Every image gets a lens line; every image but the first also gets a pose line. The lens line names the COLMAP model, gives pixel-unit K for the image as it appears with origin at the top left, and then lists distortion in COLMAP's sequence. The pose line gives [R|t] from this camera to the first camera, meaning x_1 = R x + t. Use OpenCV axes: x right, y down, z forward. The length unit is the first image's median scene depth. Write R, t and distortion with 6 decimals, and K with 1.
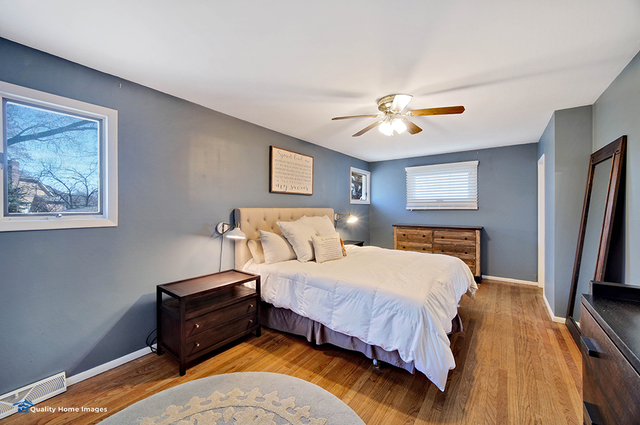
lens RADIAL K [[256.3, 0, 315.8], [0, 256.3, 209.4], [0, 0, 1]] dist [-0.003213, -0.000505]
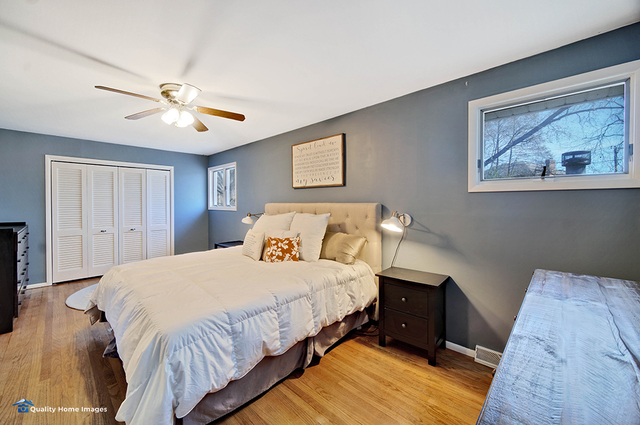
lens RADIAL K [[256.3, 0, 315.7], [0, 256.3, 209.5], [0, 0, 1]] dist [-0.003213, -0.000505]
pose [[-0.137899, 0.028354, -0.990040, 0.832166], [-0.001689, 0.999582, 0.028862, -0.008421], [0.990445, 0.005652, -0.137794, 1.167526]]
